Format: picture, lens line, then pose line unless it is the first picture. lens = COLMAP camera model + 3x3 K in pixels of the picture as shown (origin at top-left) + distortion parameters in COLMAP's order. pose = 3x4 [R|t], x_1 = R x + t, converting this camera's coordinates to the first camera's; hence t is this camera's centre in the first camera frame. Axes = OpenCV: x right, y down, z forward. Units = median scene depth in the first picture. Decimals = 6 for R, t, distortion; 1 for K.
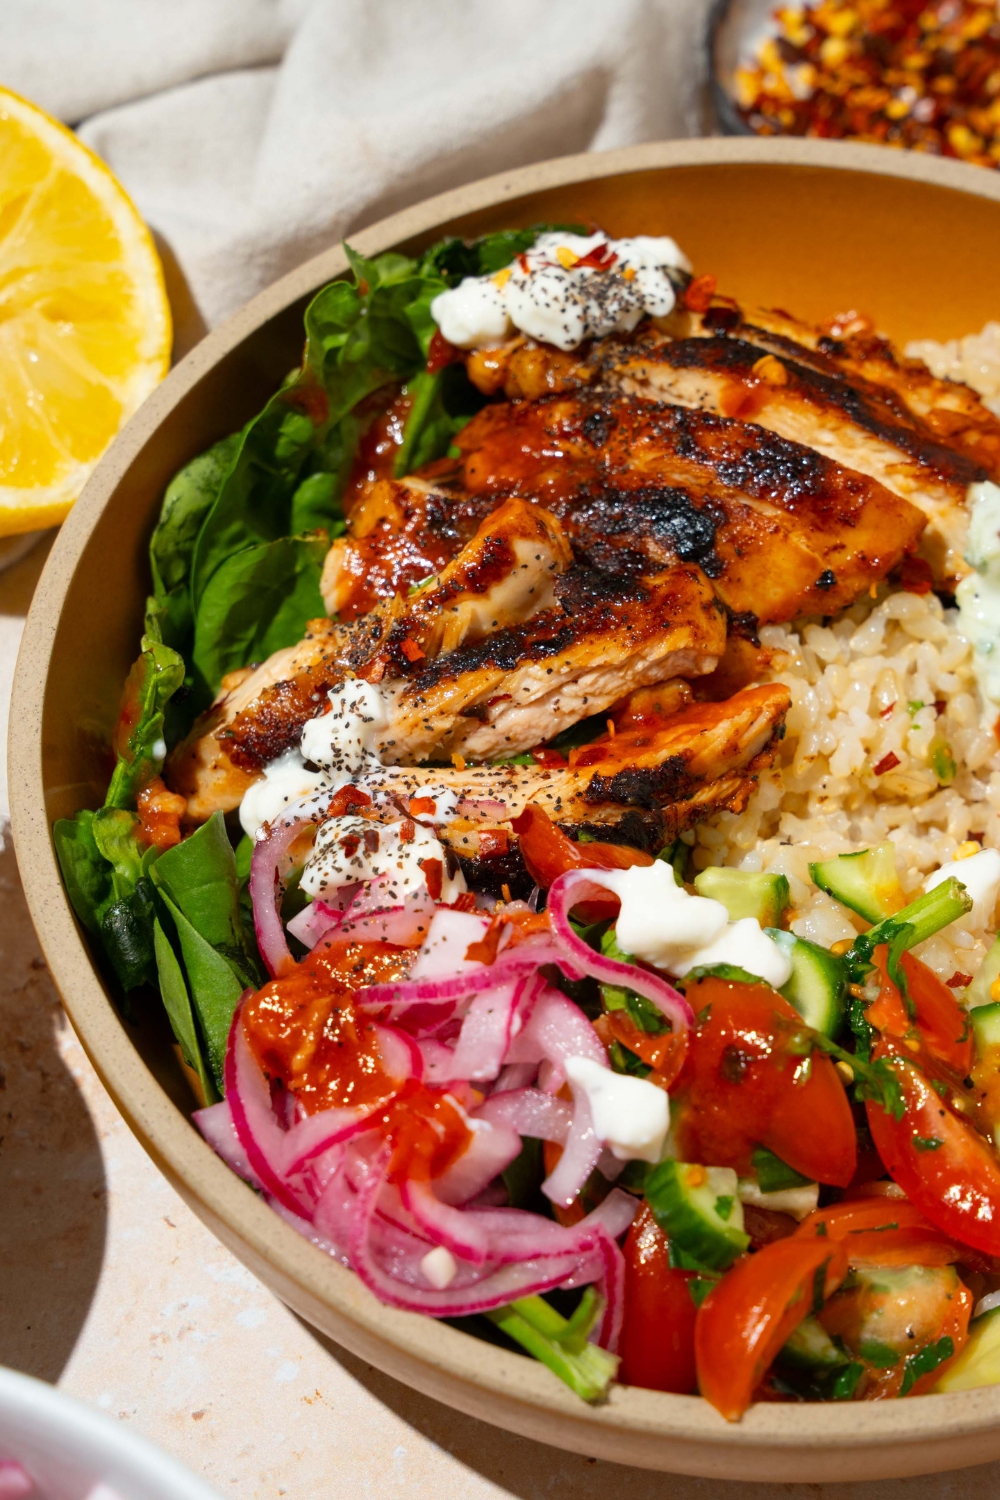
lens RADIAL K [[3232.9, 0, 504.4], [0, 3232.9, 742.9], [0, 0, 1]] dist [0.200574, 0.000000]
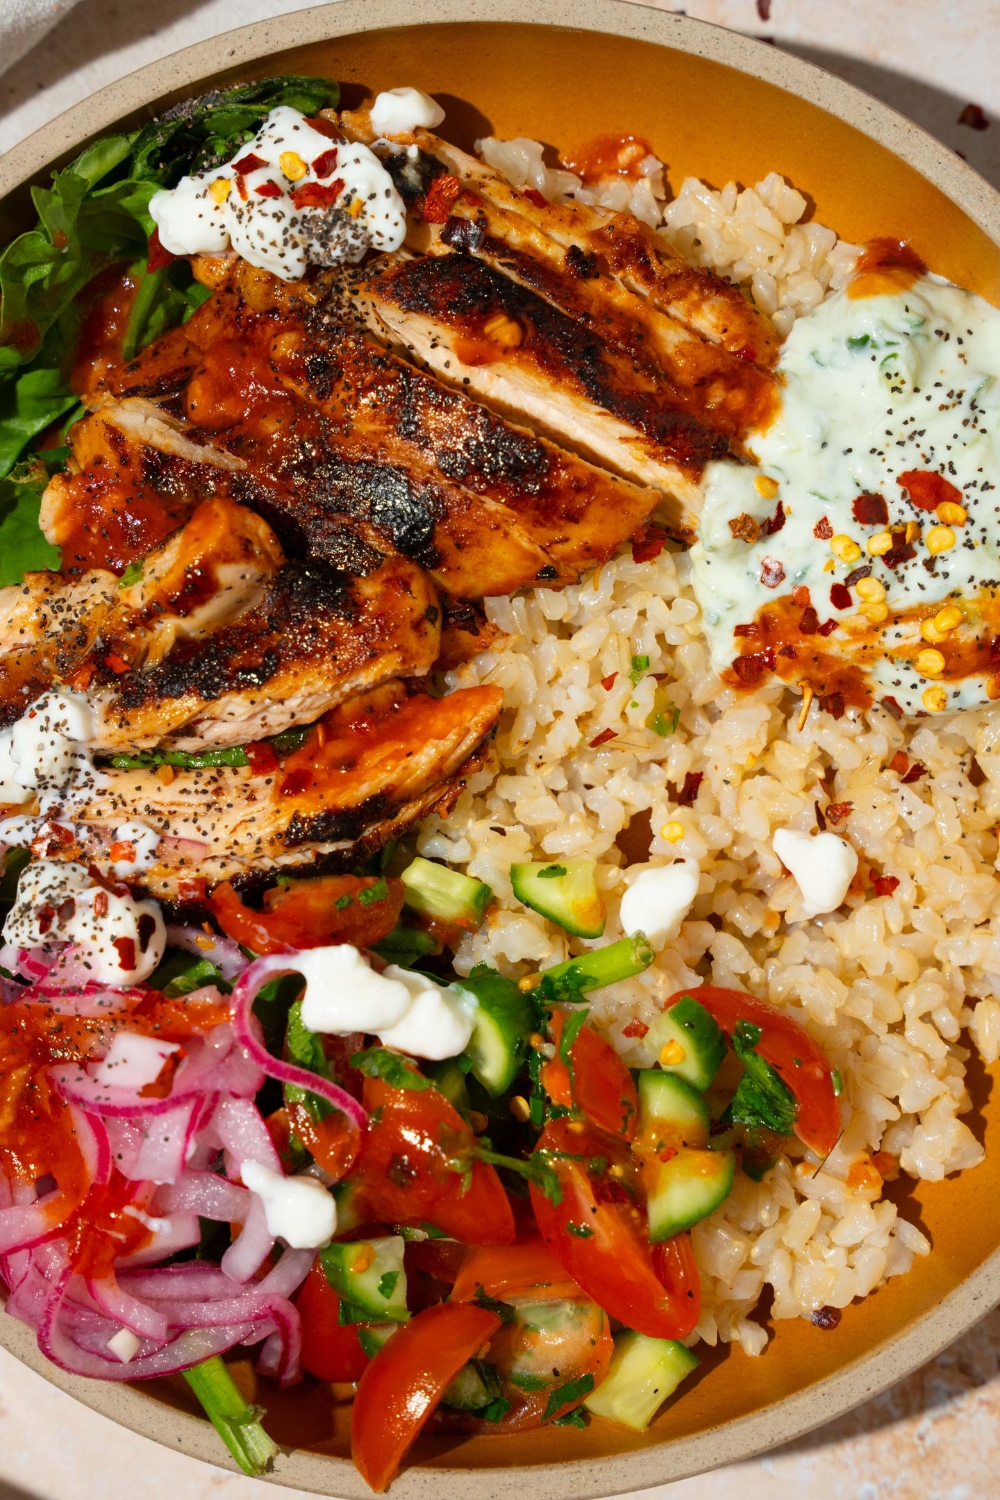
lens RADIAL K [[2854.2, 0, 493.4], [0, 2854.2, 770.2], [0, 0, 1]] dist [0.142183, 0.000000]
pose [[0.999030, 0.033840, -0.028185, 0.111270], [-0.014398, 0.855776, 0.517146, -0.451282], [0.041620, -0.516239, 0.855433, 0.238542]]
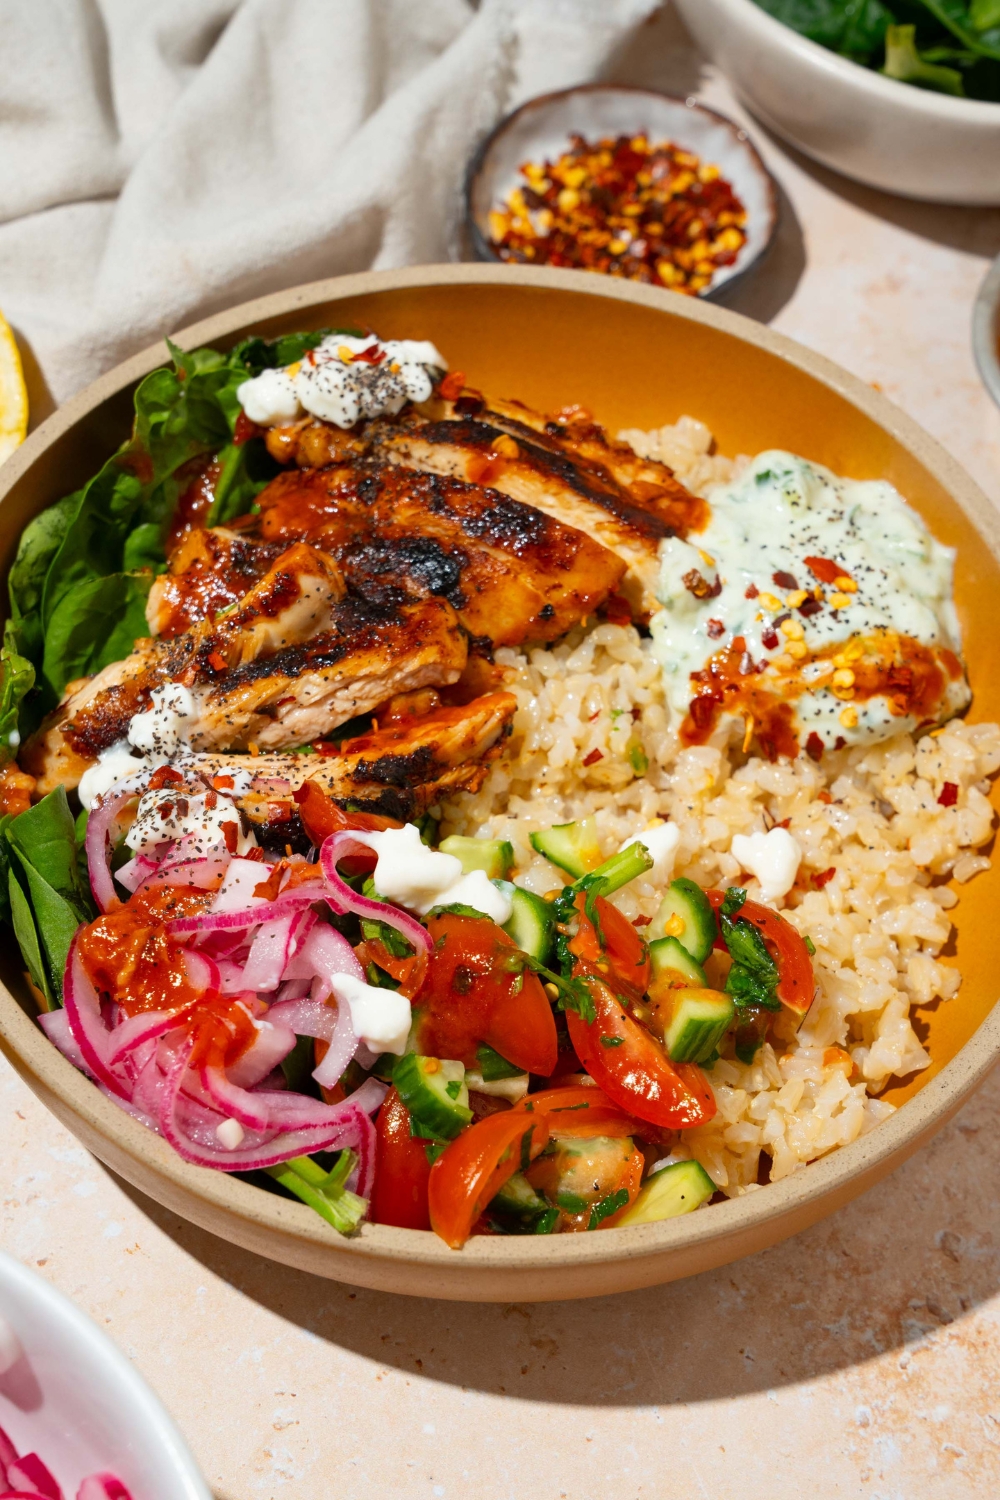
lens RADIAL K [[2854.2, 0, 490.5], [0, 2854.2, 844.2], [0, 0, 1]] dist [0.142183, 0.000000]
pose [[0.998543, 0.008598, 0.053273, 0.018855], [-0.008939, 0.999941, 0.006182, 0.034458], [-0.053217, -0.006649, 0.998561, -0.117864]]
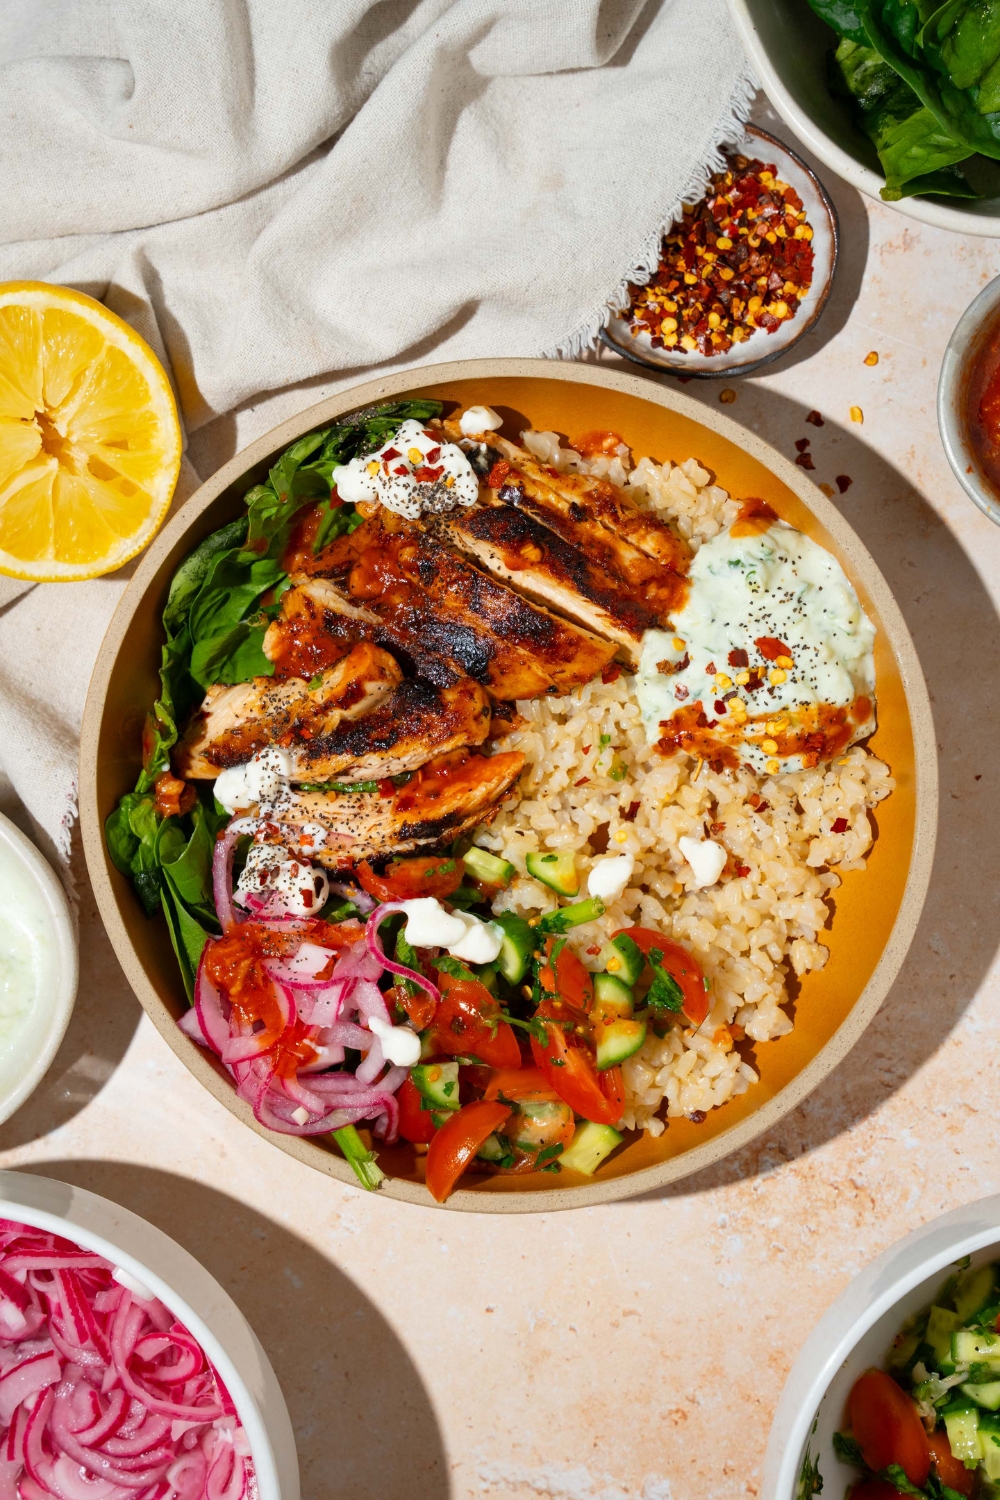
lens RADIAL K [[2538.4, 0, 495.4], [0, 2538.4, 792.6], [0, 0, 1]] dist [0.196387, 0.000000]
pose [[0.996557, 0.068458, -0.046763, 0.138317], [-0.031105, 0.831587, 0.554523, -0.760068], [0.076849, -0.551160, 0.830853, -0.147397]]
